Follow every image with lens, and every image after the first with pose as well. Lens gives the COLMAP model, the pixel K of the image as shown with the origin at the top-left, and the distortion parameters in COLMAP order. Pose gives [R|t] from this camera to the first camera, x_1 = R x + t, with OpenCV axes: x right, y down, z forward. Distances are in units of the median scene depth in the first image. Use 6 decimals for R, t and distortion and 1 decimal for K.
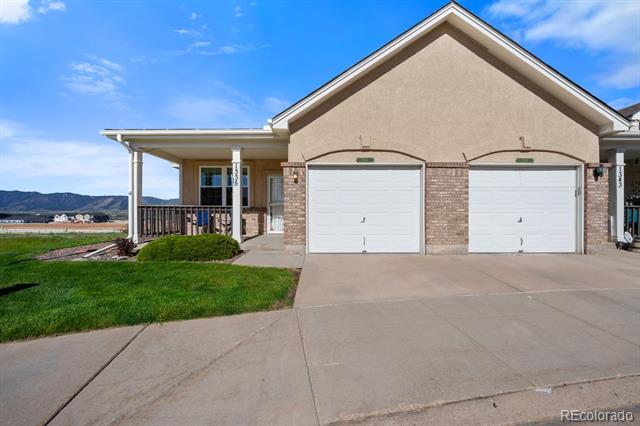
lens RADIAL K [[242.5, 0, 319.4], [0, 242.5, 217.0], [0, 0, 1]] dist [-0.001783, -0.000116]
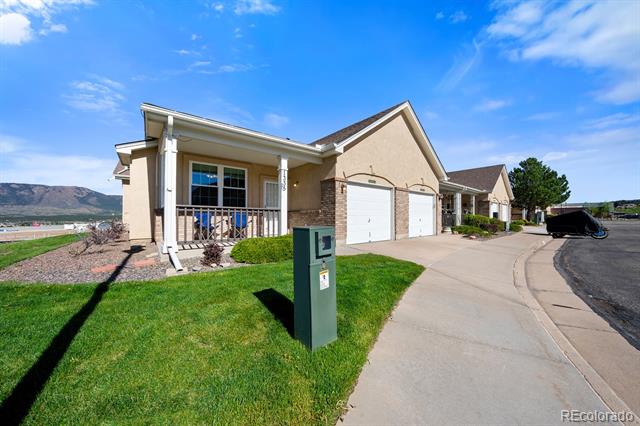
lens RADIAL K [[216.3, 0, 320.0], [0, 216.3, 213.0], [0, 0, 1]] dist [-0.010385, -0.000035]
pose [[0.774194, 0.013893, 0.632796, -0.929905], [0.000666, 0.999741, -0.022765, -0.004085], [-0.632948, 0.018046, 0.773984, 0.150868]]
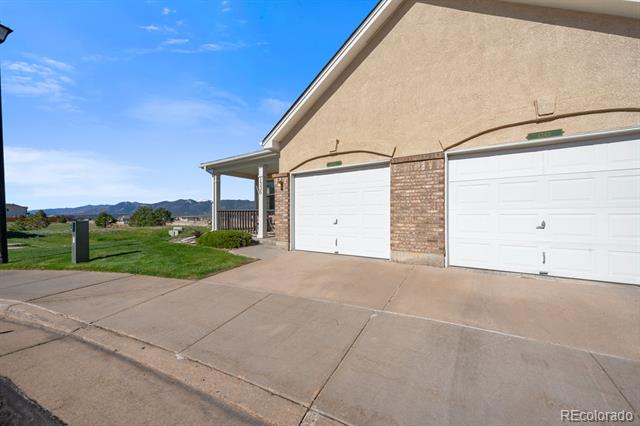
lens RADIAL K [[243.6, 0, 310.3], [0, 243.6, 213.9], [0, 0, 1]] dist [0.000757, 0.000002]
pose [[0.813810, -0.004420, -0.581114, 0.707931], [0.002985, 0.999990, -0.003425, -0.018477], [0.581123, 0.001053, 0.813815, 0.094427]]
